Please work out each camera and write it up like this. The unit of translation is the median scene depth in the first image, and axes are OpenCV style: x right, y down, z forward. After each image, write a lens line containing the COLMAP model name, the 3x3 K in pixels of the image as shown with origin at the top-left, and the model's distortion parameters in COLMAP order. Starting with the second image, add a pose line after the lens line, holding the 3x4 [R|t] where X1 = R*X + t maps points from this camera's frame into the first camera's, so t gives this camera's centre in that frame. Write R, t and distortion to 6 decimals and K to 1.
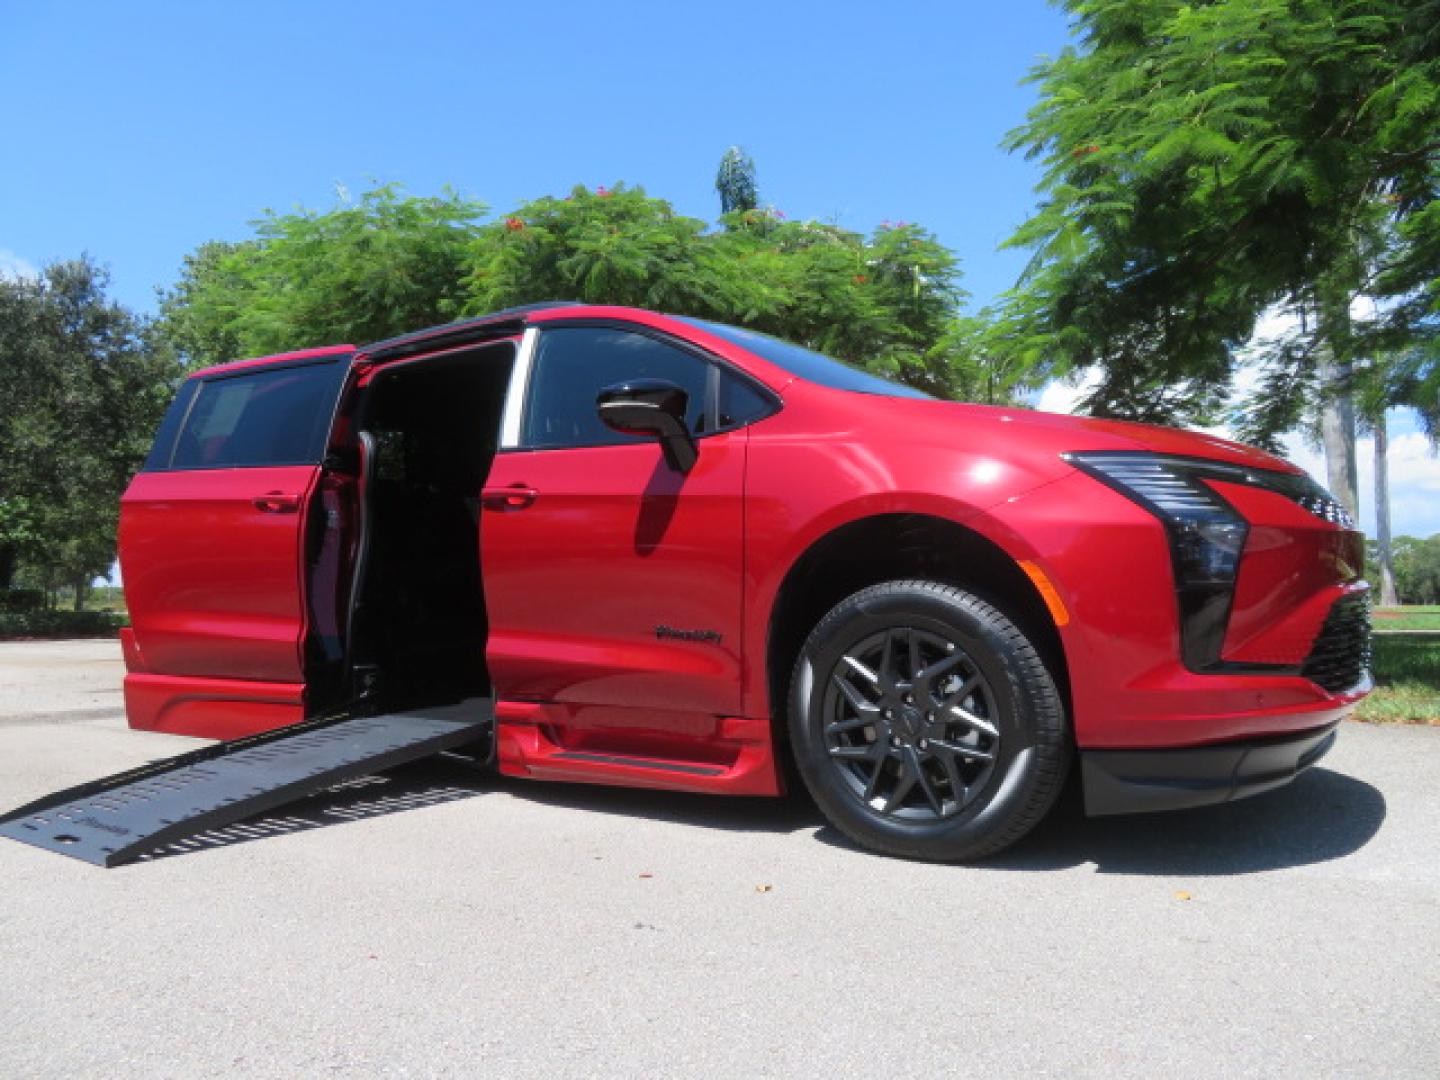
lens RADIAL K [[971.0, 0, 712.7], [0, 971.0, 520.4], [0, 0, 1]] dist [-0.016330, 0.001182]
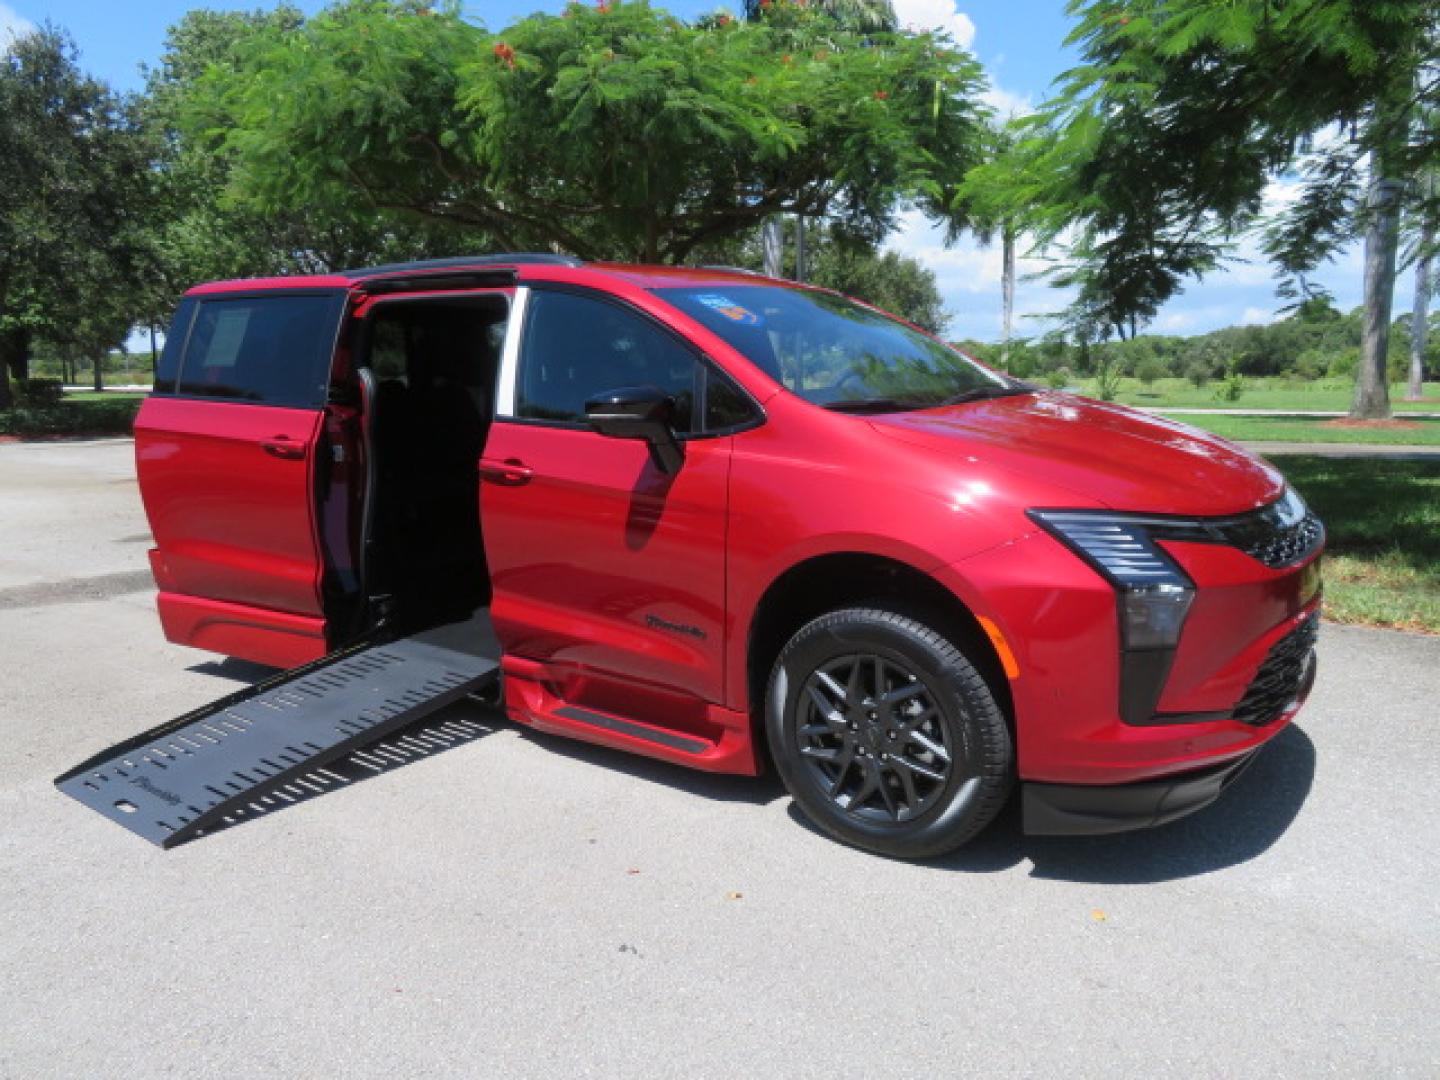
lens RADIAL K [[971.0, 0, 716.9], [0, 971.0, 503.9], [0, 0, 1]] dist [-0.016330, 0.001182]
pose [[0.999901, 0.006229, -0.012654, 0.032698], [-0.003503, 0.978759, 0.204985, -0.234076], [0.013662, -0.204920, 0.978683, -0.020669]]
